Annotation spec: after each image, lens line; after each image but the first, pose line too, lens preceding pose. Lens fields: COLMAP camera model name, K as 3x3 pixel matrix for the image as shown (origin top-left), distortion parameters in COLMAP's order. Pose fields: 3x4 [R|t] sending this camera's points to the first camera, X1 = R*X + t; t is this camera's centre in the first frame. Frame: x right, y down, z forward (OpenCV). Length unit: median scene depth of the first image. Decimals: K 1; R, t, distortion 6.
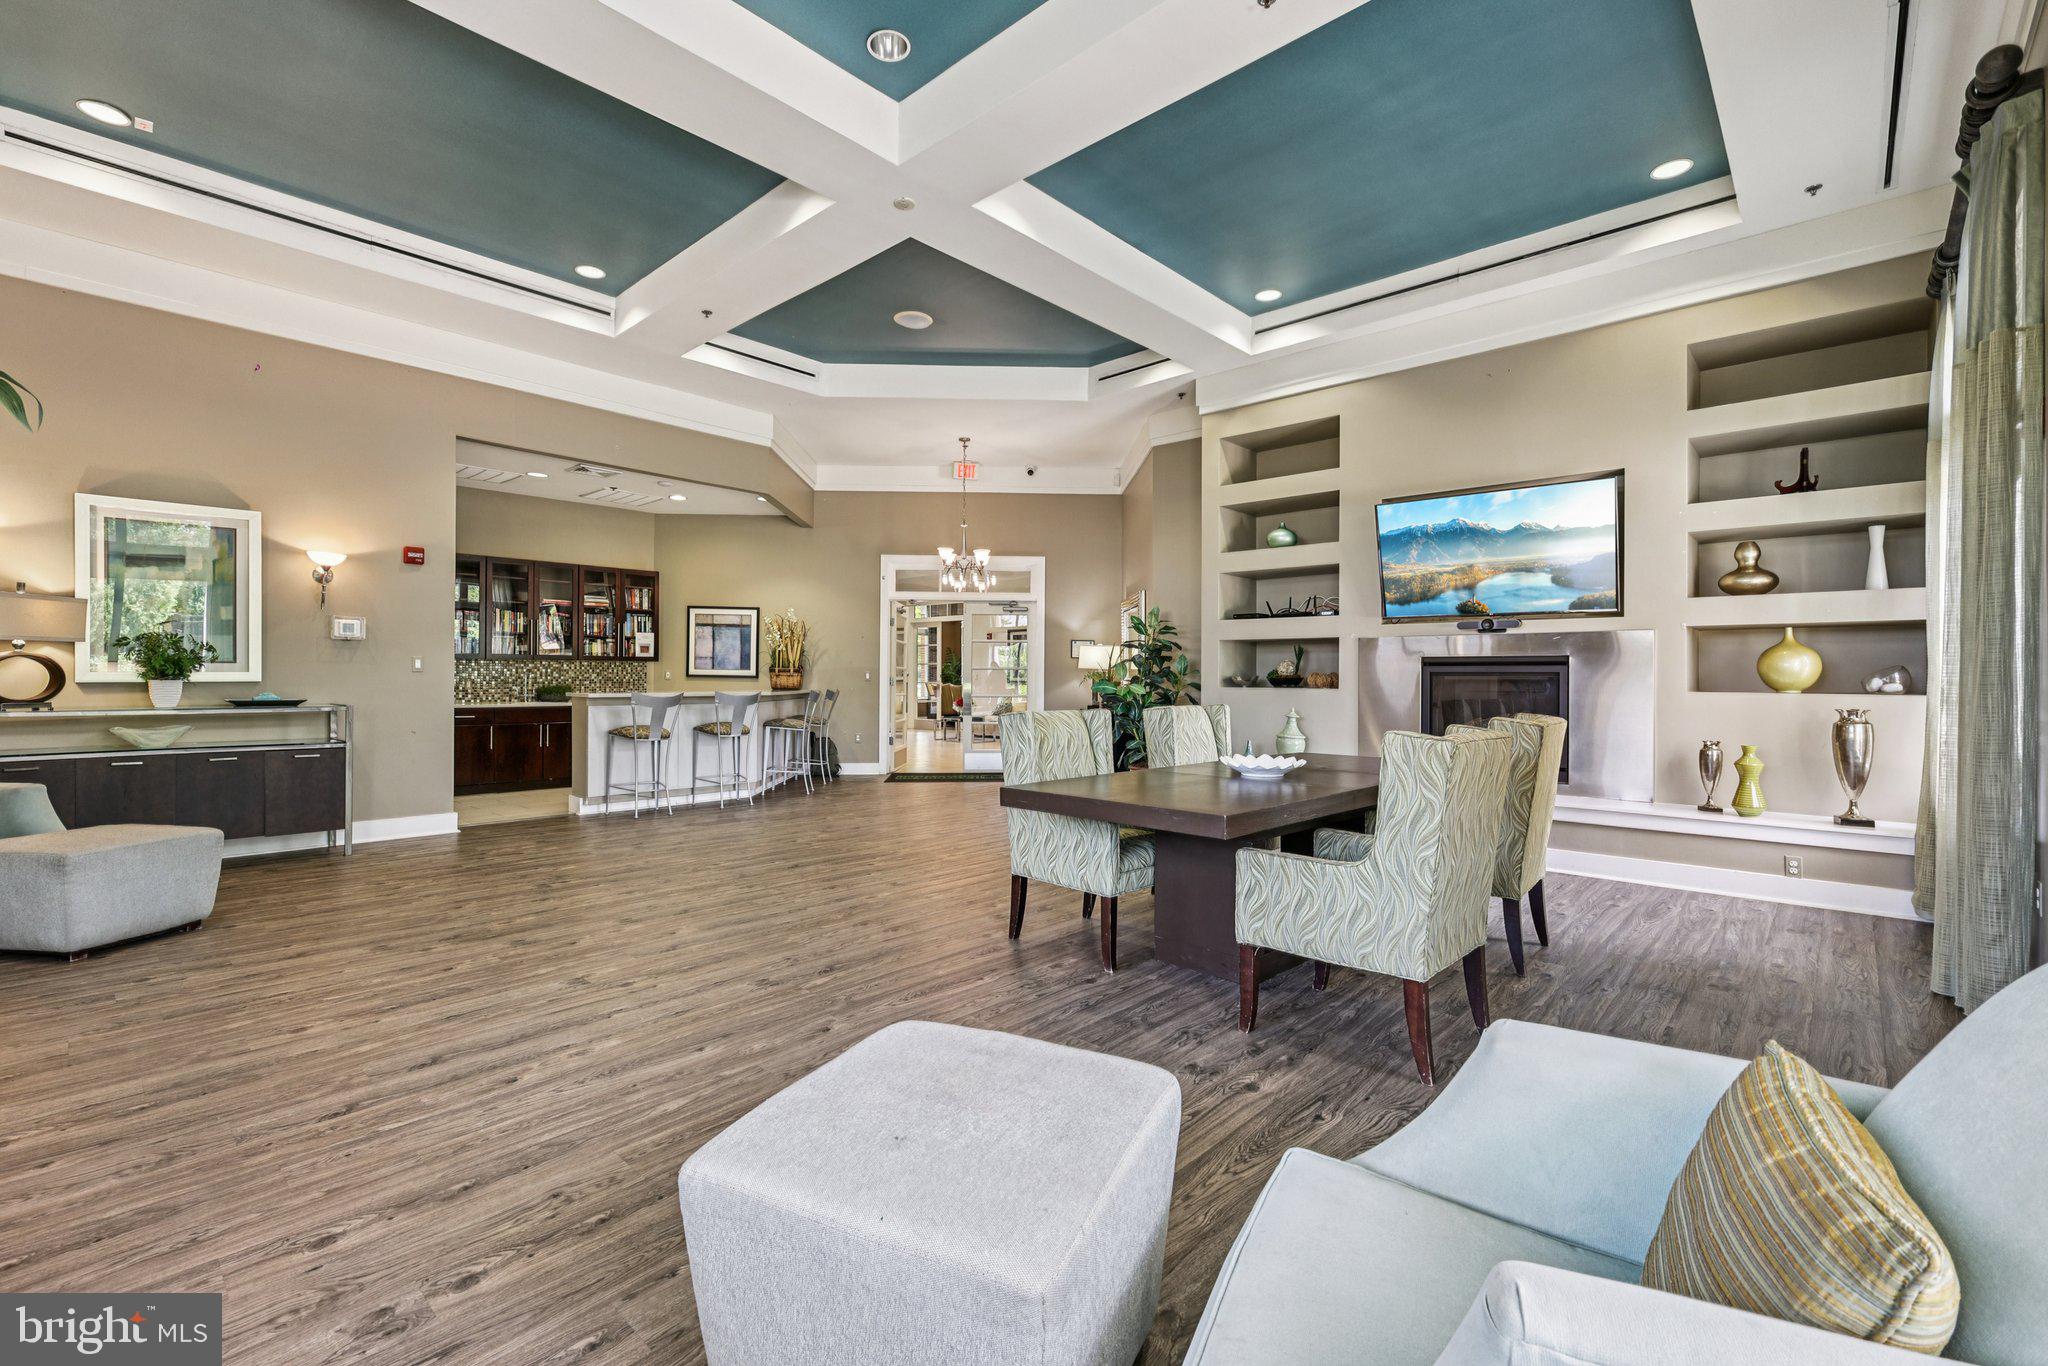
lens RADIAL K [[891.2, 0, 1030.7], [0, 891.2, 683.7], [0, 0, 1]] dist [-0.000149, 0.000342]
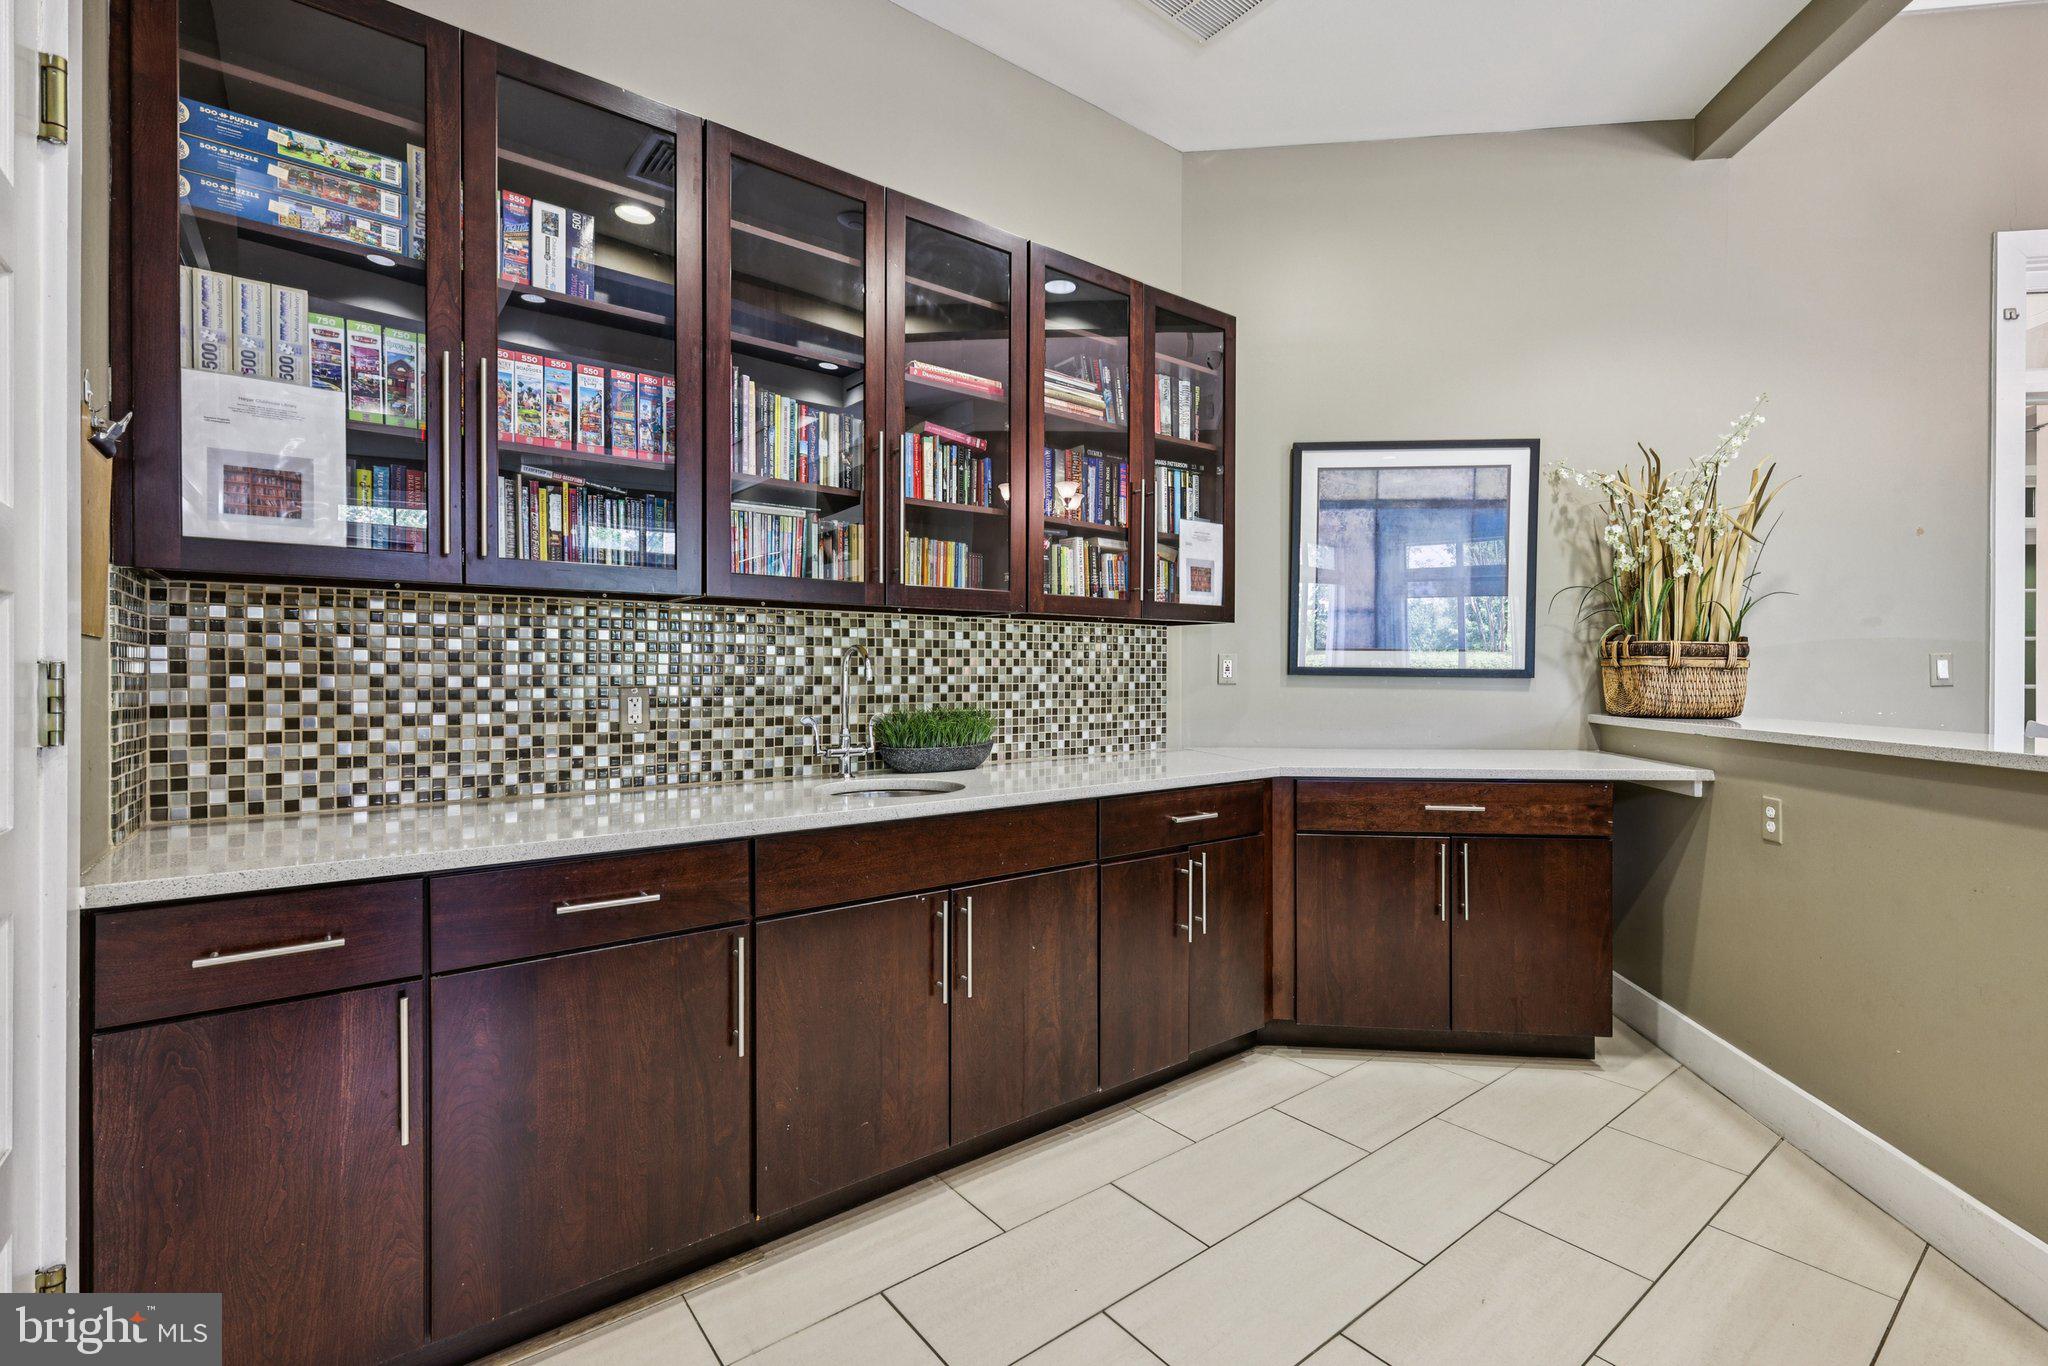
lens RADIAL K [[891.2, 0, 1012.7], [0, 891.2, 677.0], [0, 0, 1]] dist [-0.000149, 0.000342]
pose [[0.979336, -0.002515, -0.202226, -0.450210], [0.002238, 0.999996, -0.001600, -0.007176], [0.202229, 0.001114, 0.979338, 0.732973]]
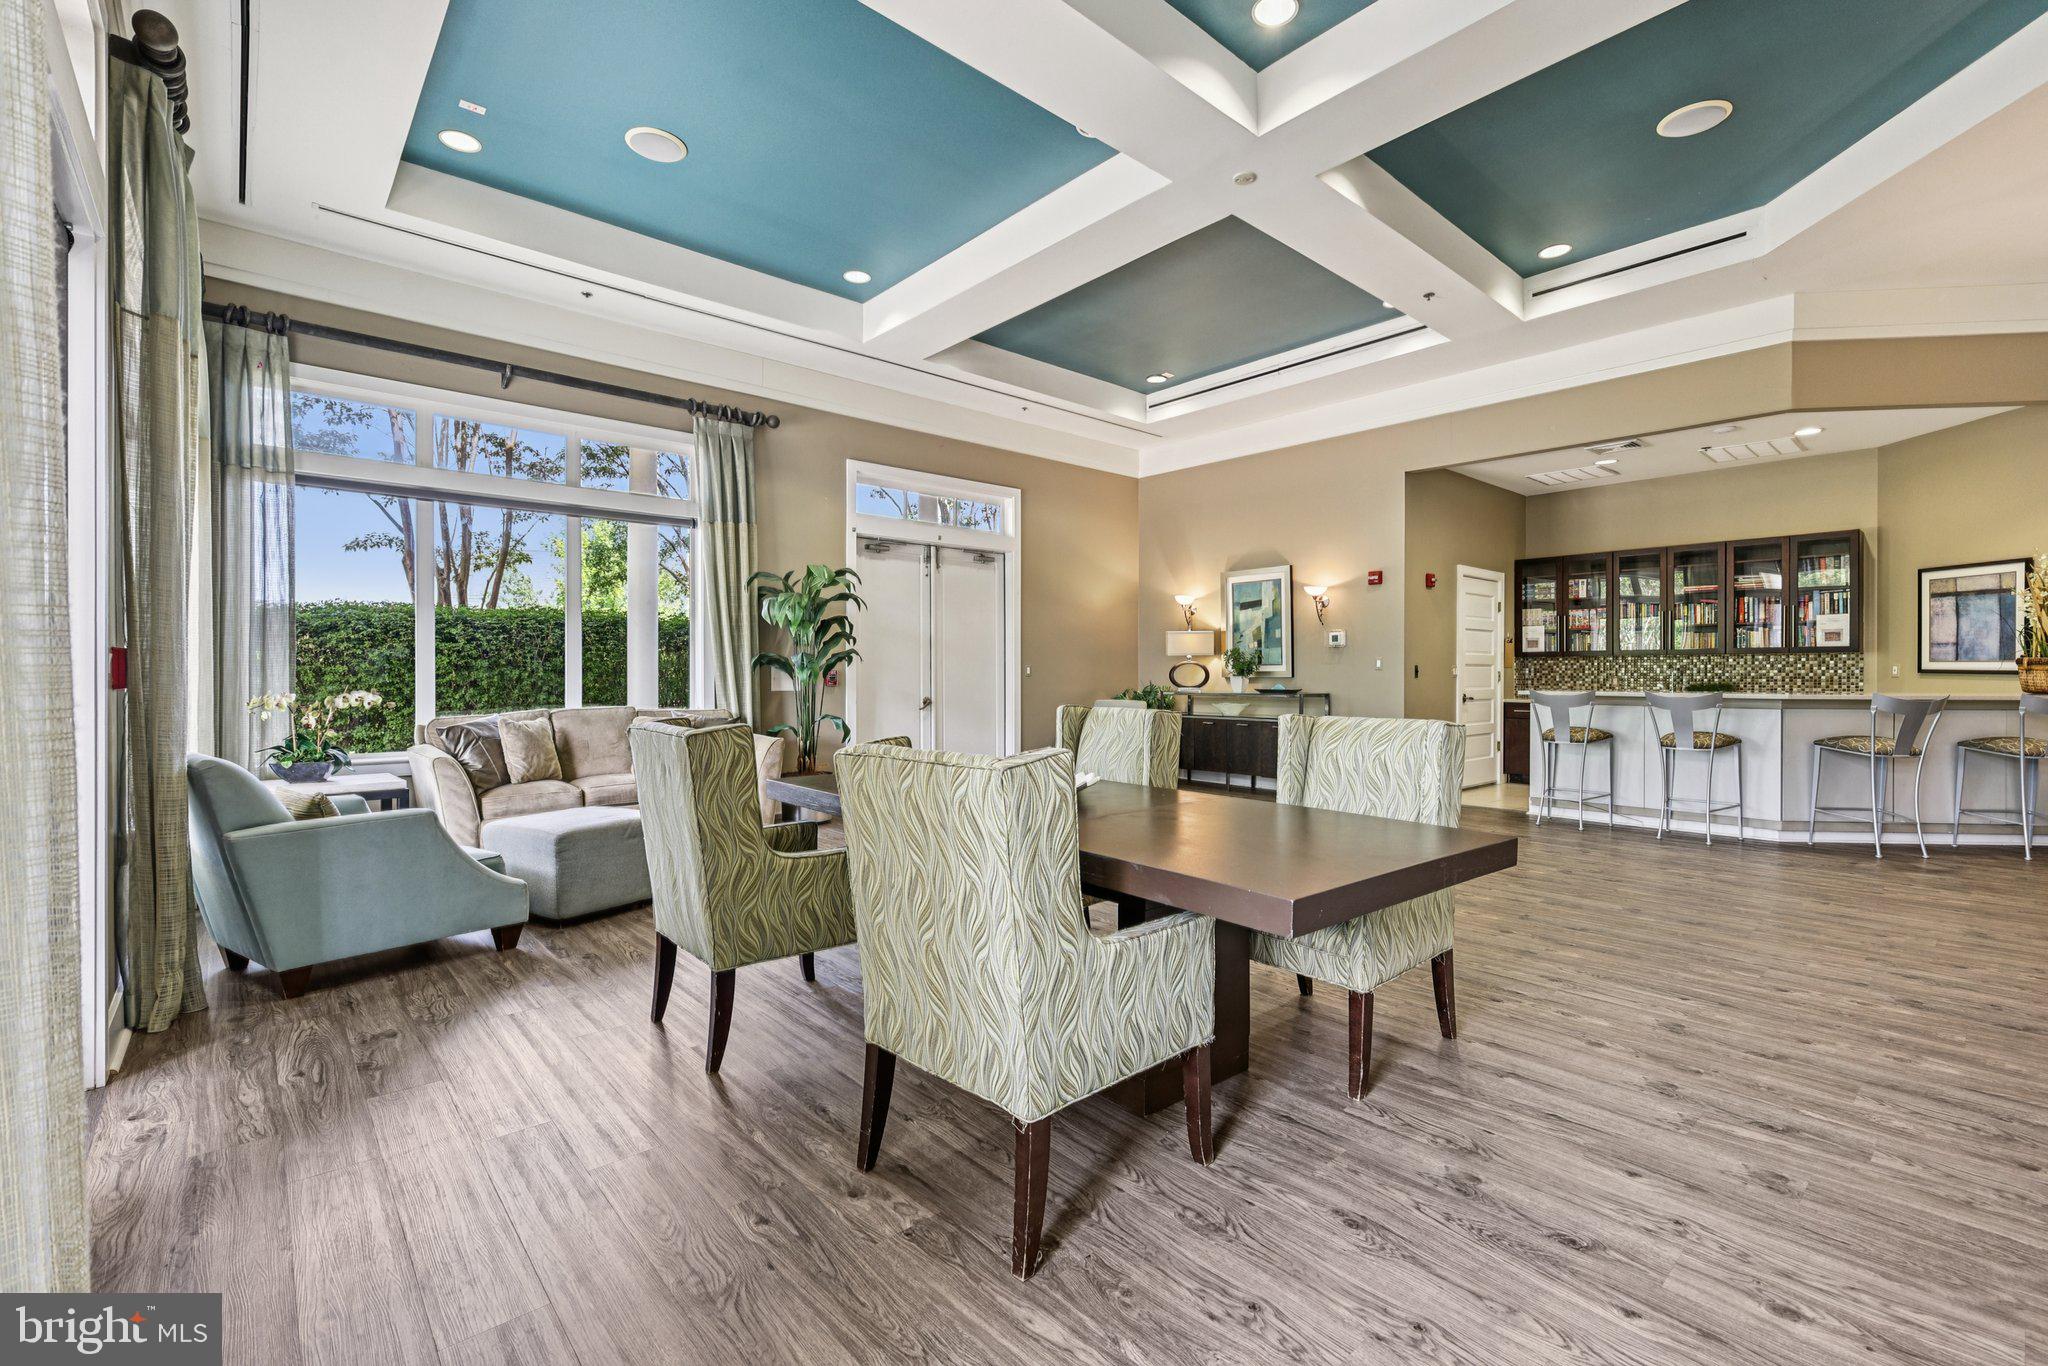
lens RADIAL K [[891.2, 0, 1030.1], [0, 891.2, 673.1], [0, 0, 1]] dist [-0.000149, 0.000342]
pose [[-0.117022, -0.005207, -0.993116, 0.403811], [-0.007816, 0.999960, -0.004322, 0.000610], [0.993099, 0.007257, -0.117058, 0.433415]]
